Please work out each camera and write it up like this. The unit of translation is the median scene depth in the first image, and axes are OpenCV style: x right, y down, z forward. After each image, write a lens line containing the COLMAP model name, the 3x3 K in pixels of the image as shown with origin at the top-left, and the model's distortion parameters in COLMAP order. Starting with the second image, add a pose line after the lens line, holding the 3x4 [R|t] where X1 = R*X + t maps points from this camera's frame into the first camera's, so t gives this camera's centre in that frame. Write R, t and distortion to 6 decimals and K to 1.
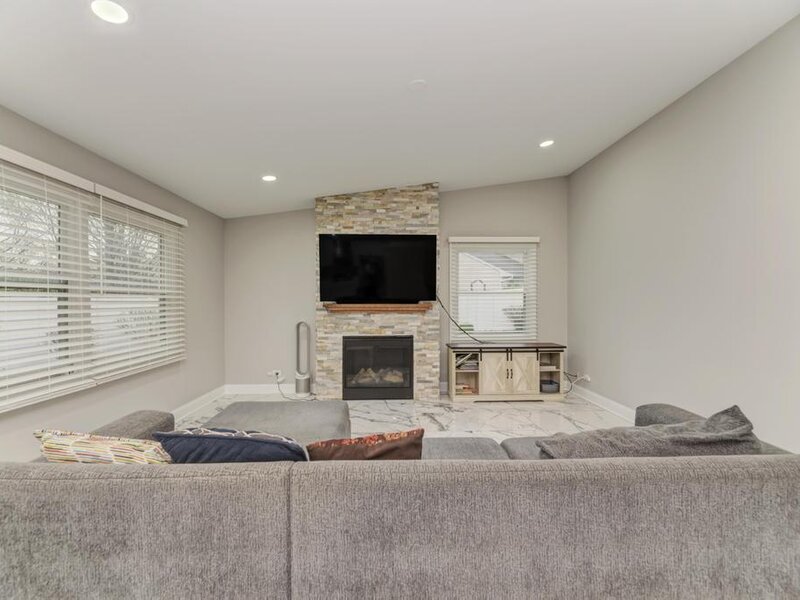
lens RADIAL K [[363.2, 0, 400.9], [0, 363.2, 305.3], [0, 0, 1]] dist [-0.001927, -0.001156]
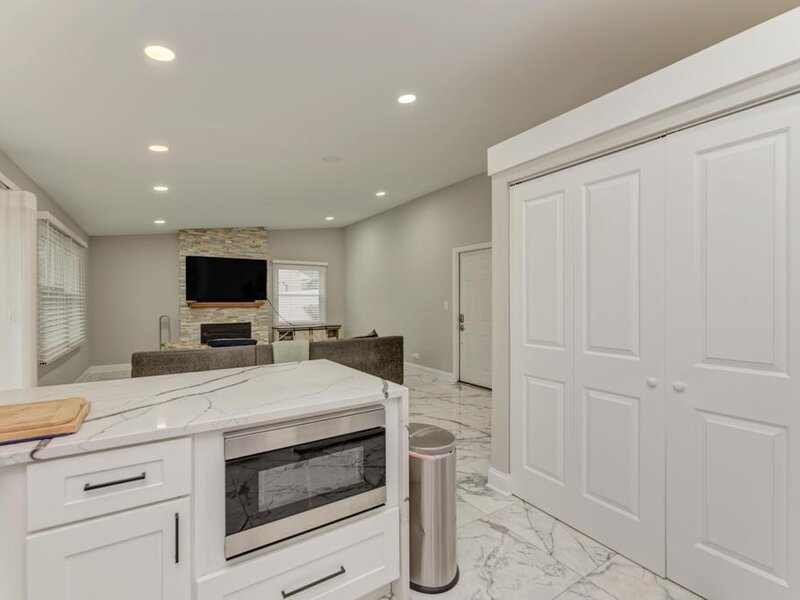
lens RADIAL K [[374.6, 0, 398.7], [0, 374.6, 299.2], [0, 0, 1]] dist [0.001642, -0.001517]
pose [[0.862676, 0.000332, 0.505758, -0.236118], [0.009575, 0.999810, -0.016988, 0.017333], [-0.505667, 0.019498, 0.862508, -0.731001]]
